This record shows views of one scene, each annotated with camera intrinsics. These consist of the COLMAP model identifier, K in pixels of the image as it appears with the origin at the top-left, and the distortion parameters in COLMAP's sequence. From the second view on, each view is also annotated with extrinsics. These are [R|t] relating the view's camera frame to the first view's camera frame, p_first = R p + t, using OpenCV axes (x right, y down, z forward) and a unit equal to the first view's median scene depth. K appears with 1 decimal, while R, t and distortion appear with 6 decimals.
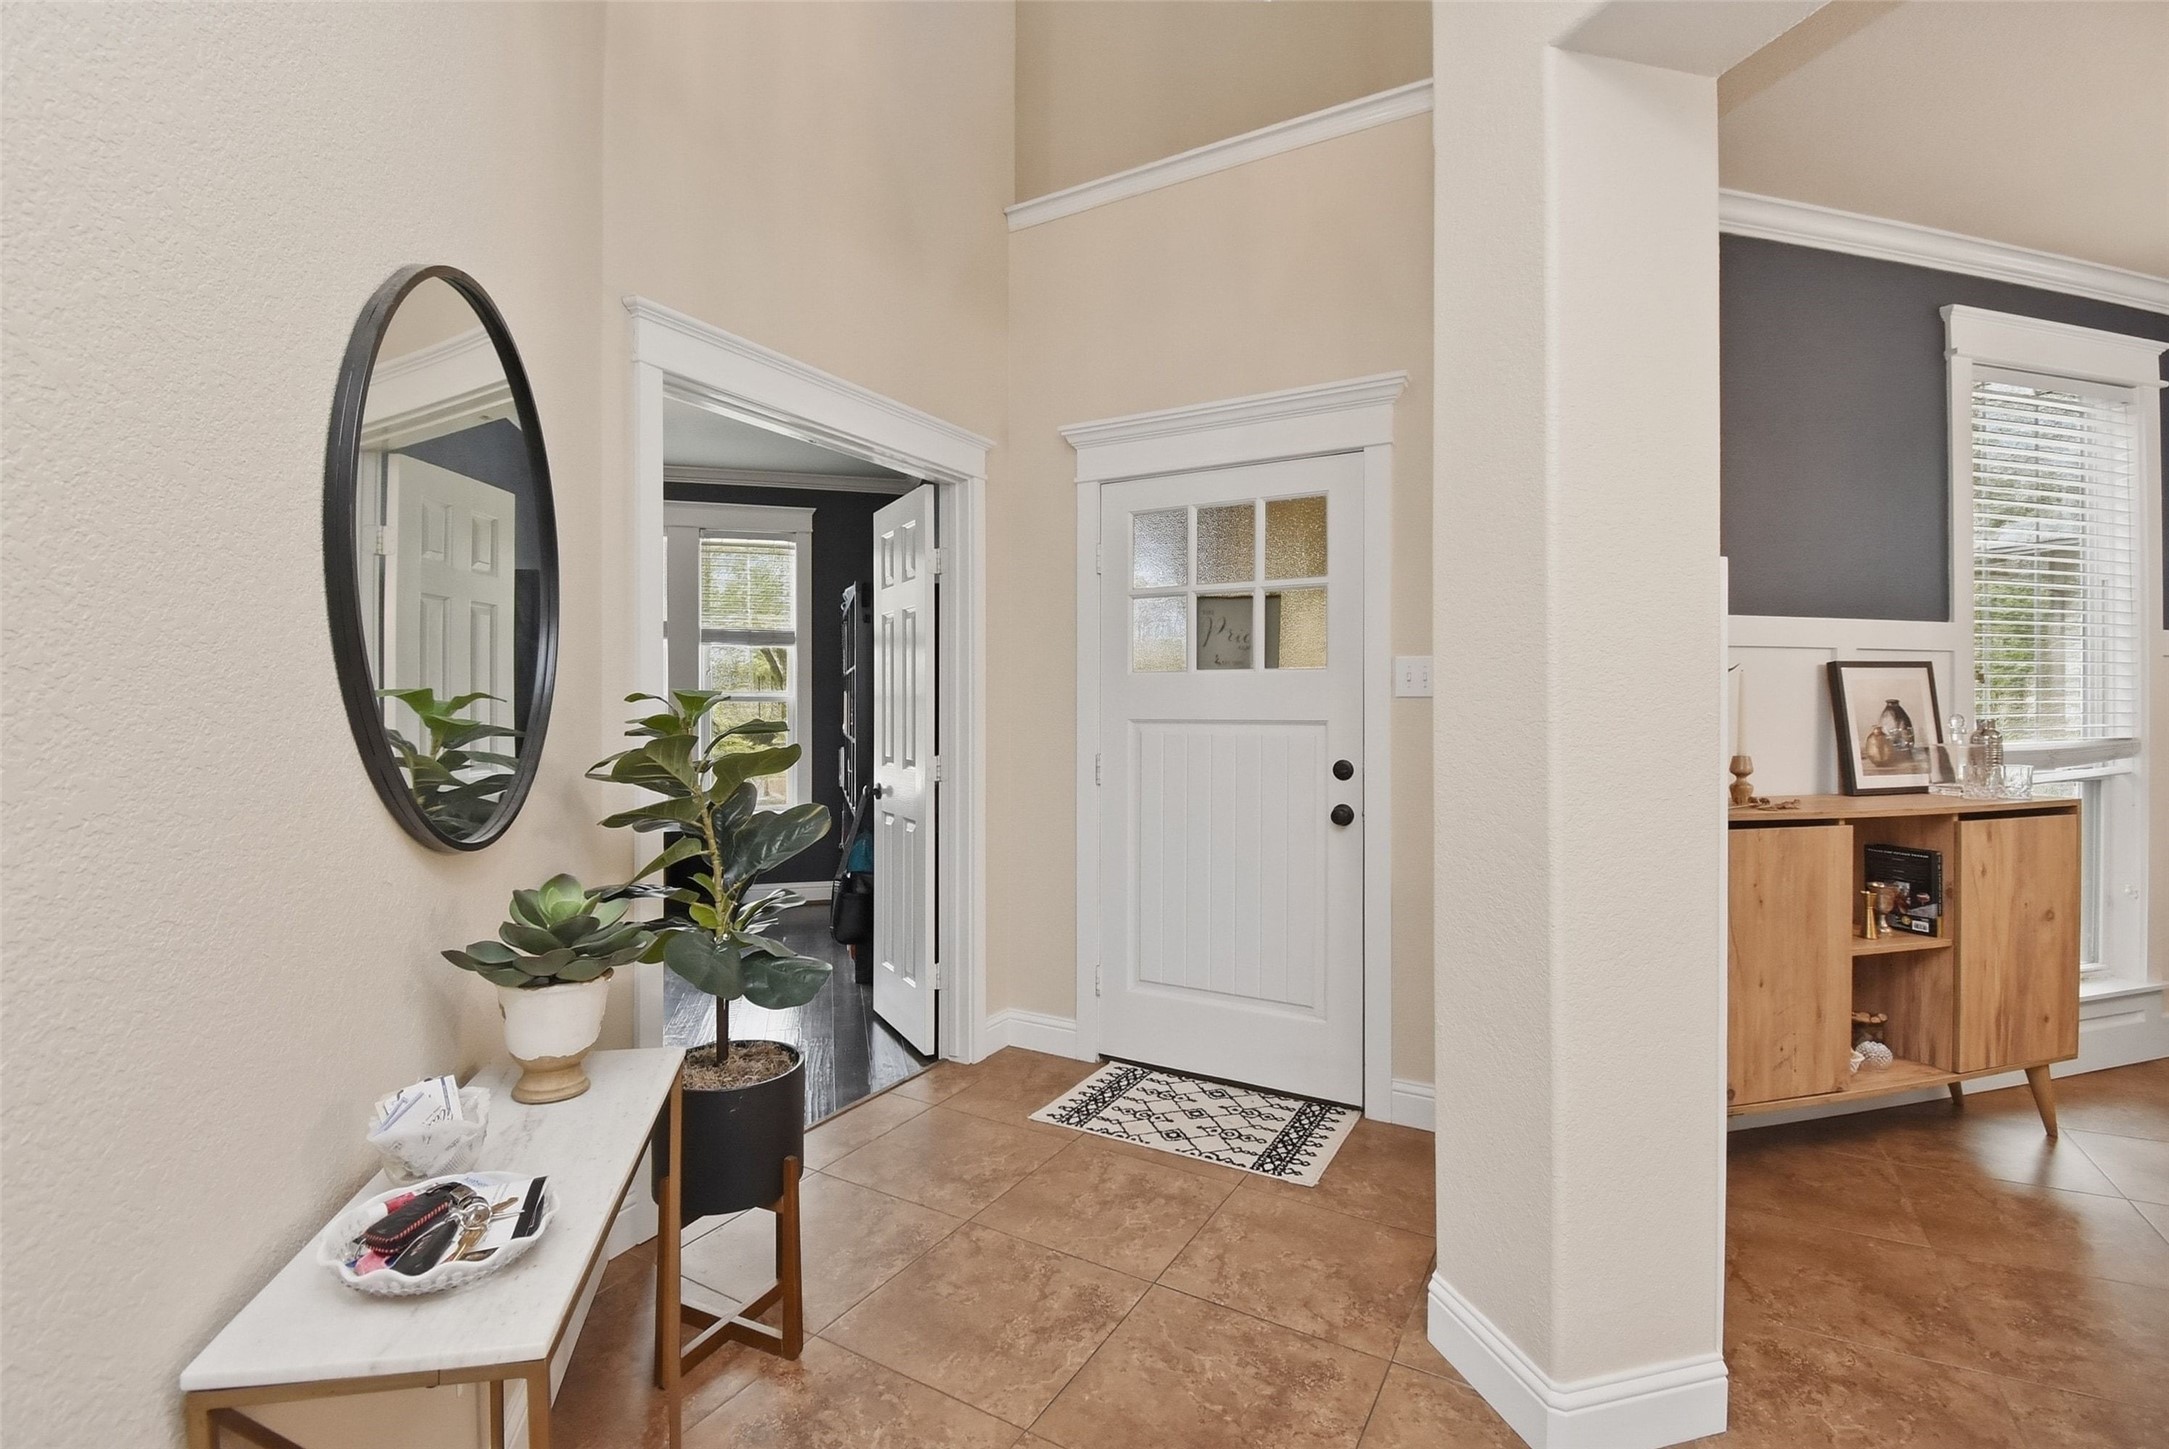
lens RADIAL K [[969.6, 0, 1082.1], [0, 969.6, 703.0], [0, 0, 1]] dist [0.014401, -0.021122]
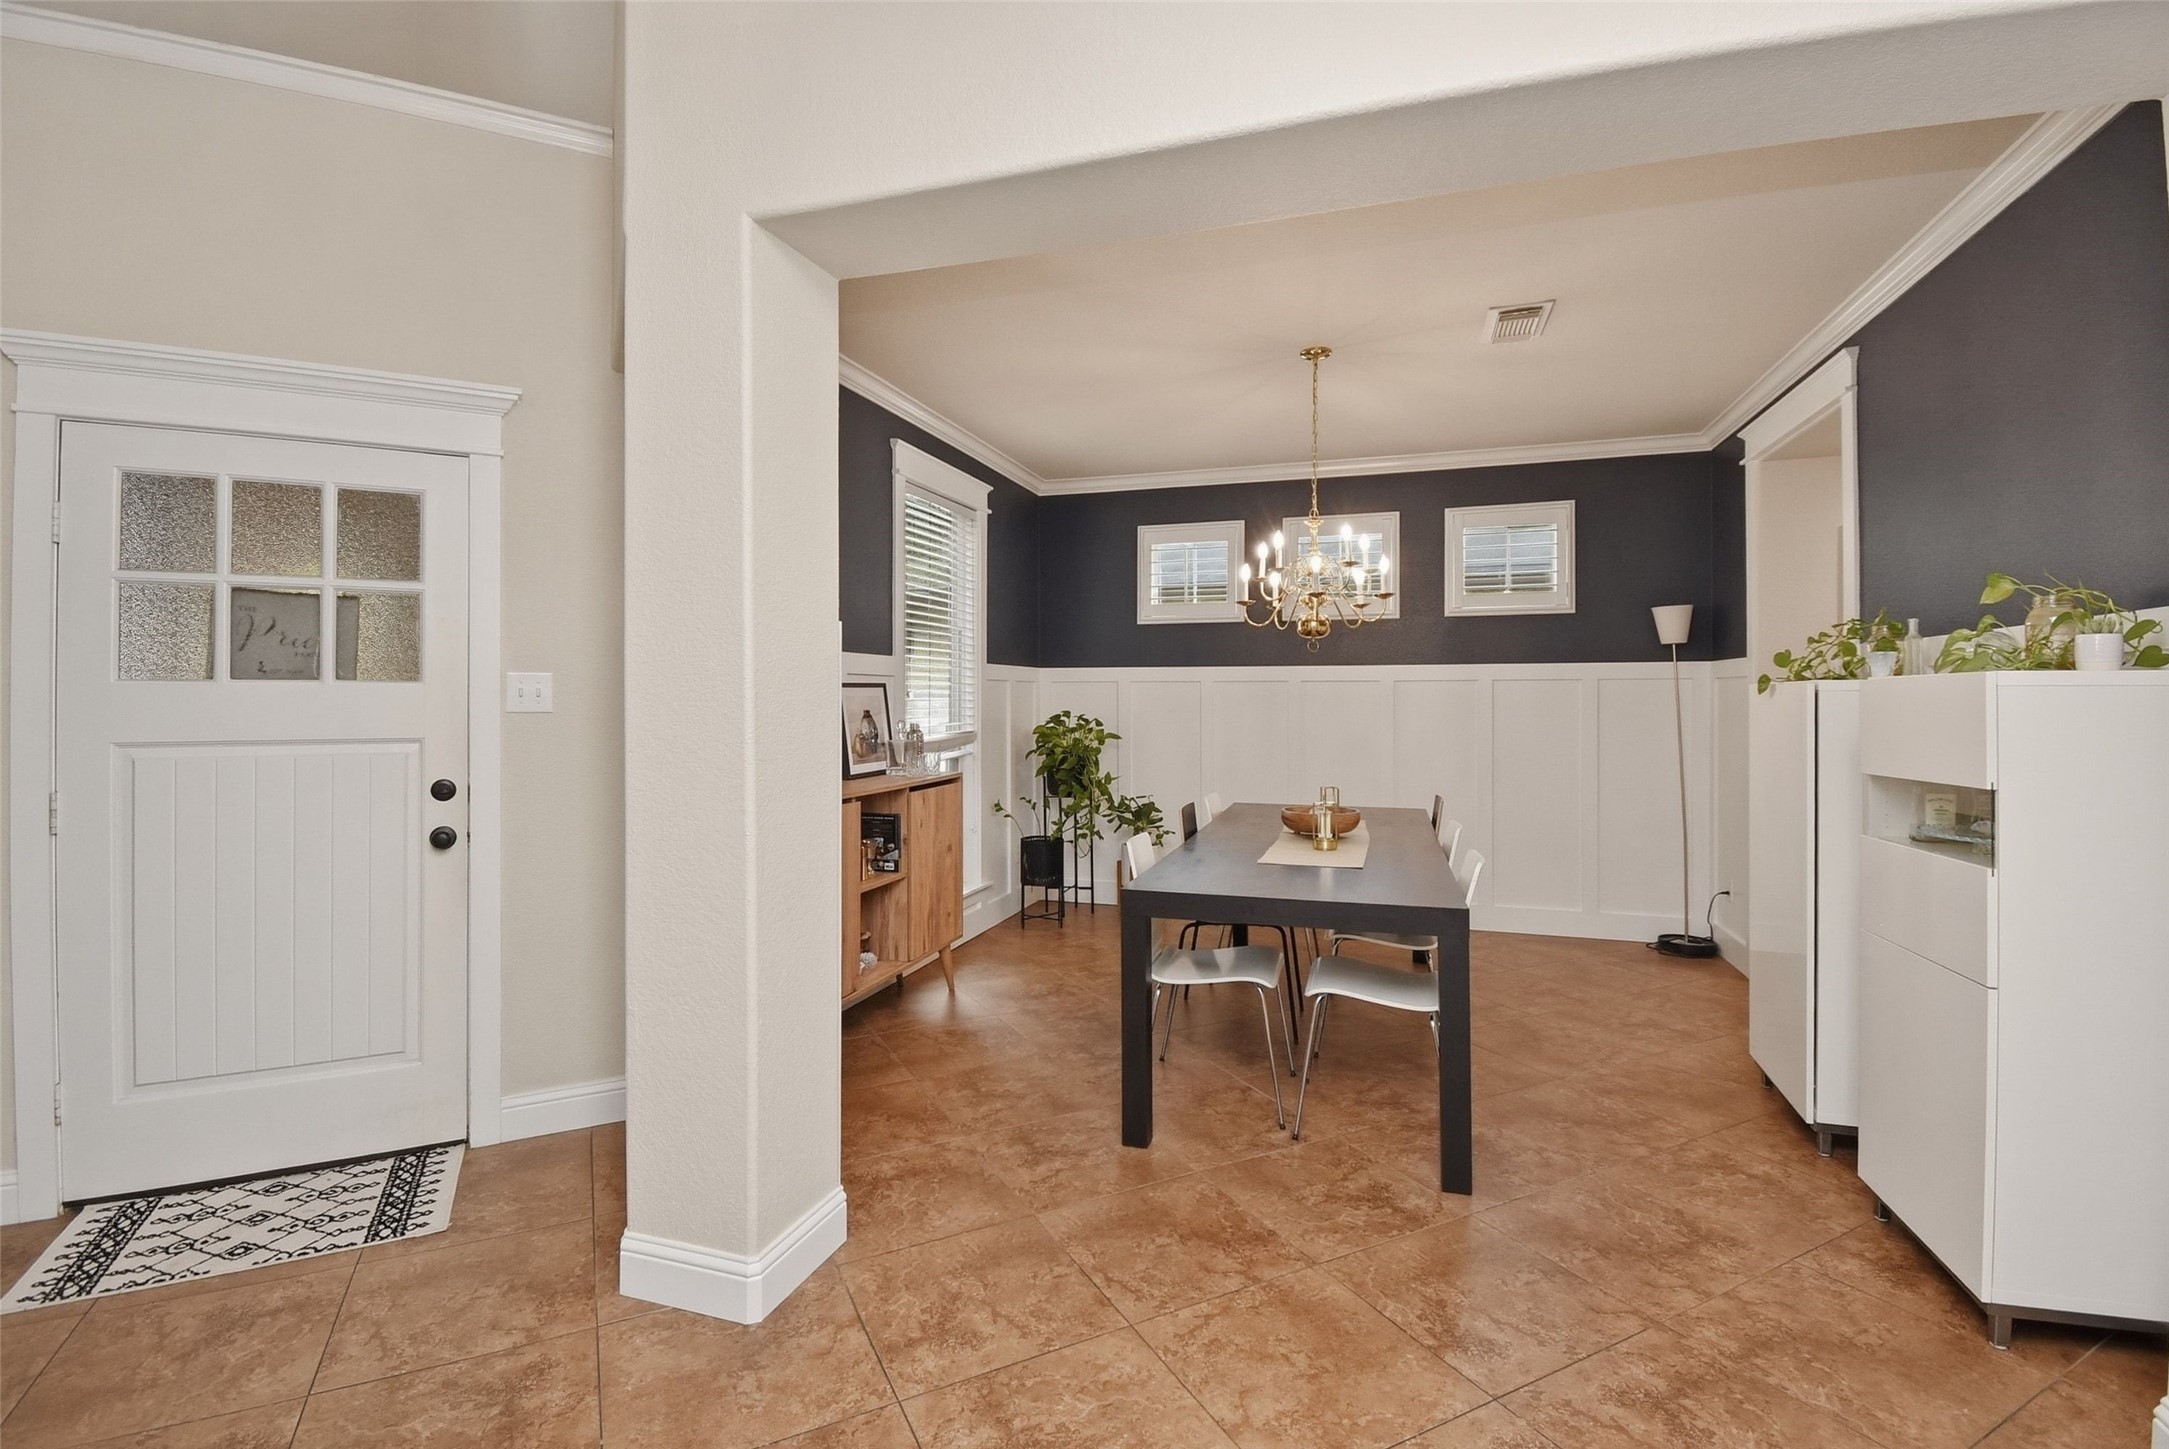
lens RADIAL K [[979.8, 0, 1077.6], [0, 979.8, 710.0], [0, 0, 1]] dist [0.013968, -0.021640]
pose [[0.541908, -0.009254, 0.840387, -0.208527], [0.001064, 0.999946, 0.010325, -0.018821], [-0.840437, -0.004701, 0.541888, -0.034268]]
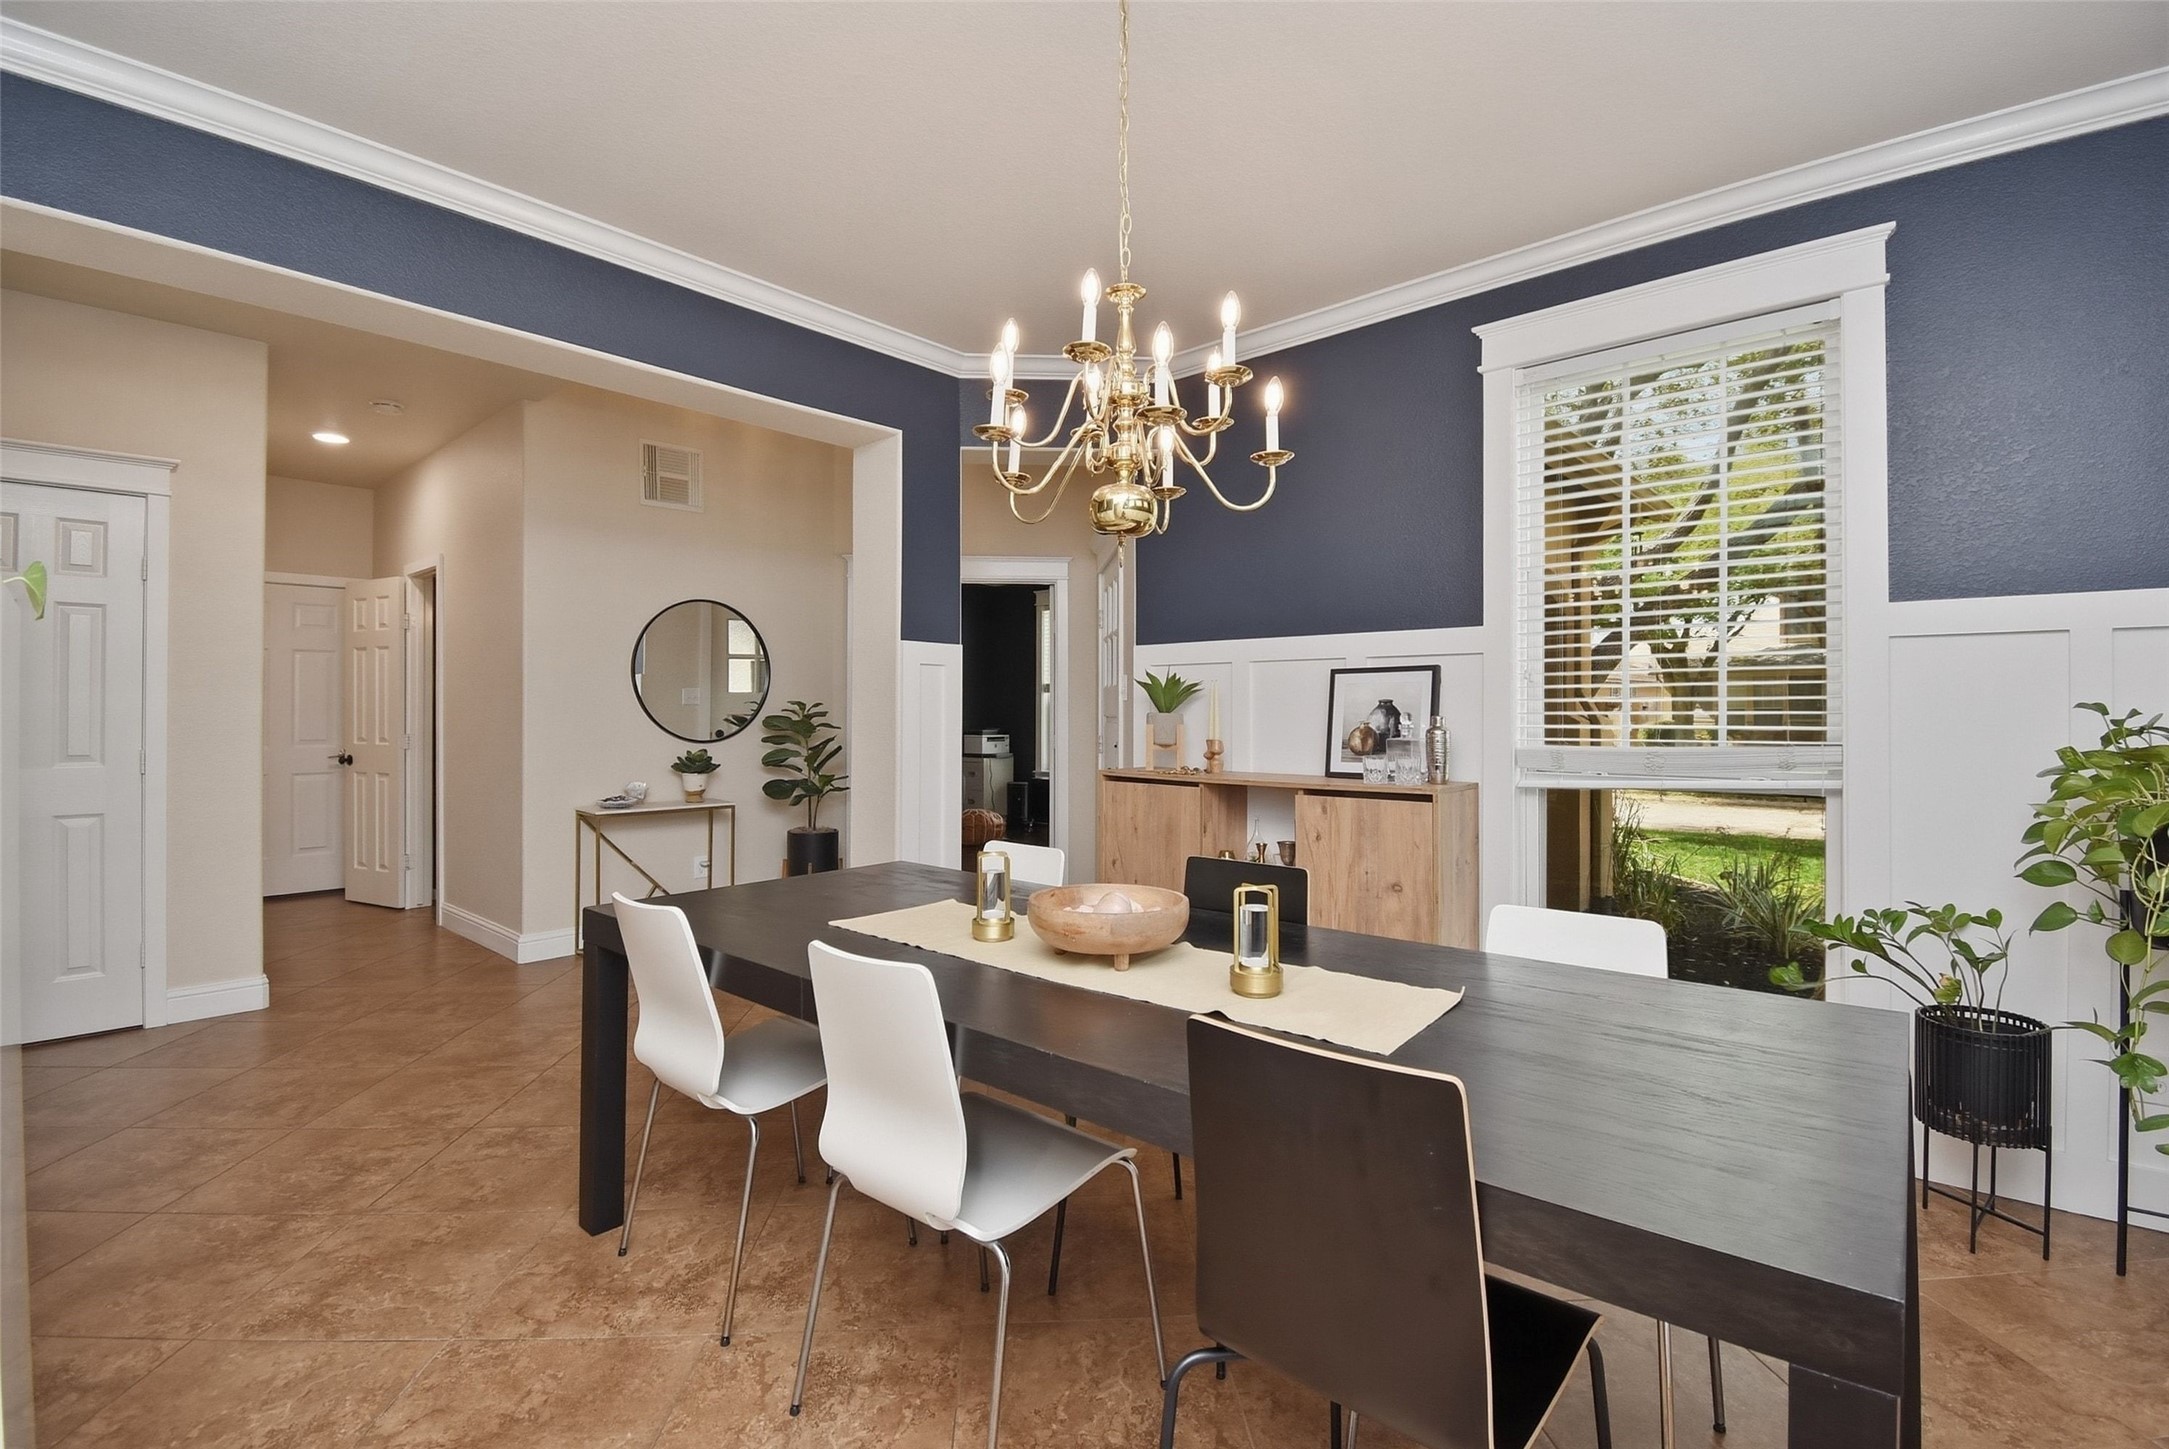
lens RADIAL K [[969.6, 0, 1082.1], [0, 969.6, 703.0], [0, 0, 1]] dist [0.014401, -0.021122]
pose [[0.554327, -0.006077, -0.832277, 1.693811], [-0.003444, 0.999948, -0.009596, 0.013804], [0.832292, 0.008186, 0.554277, 0.048497]]
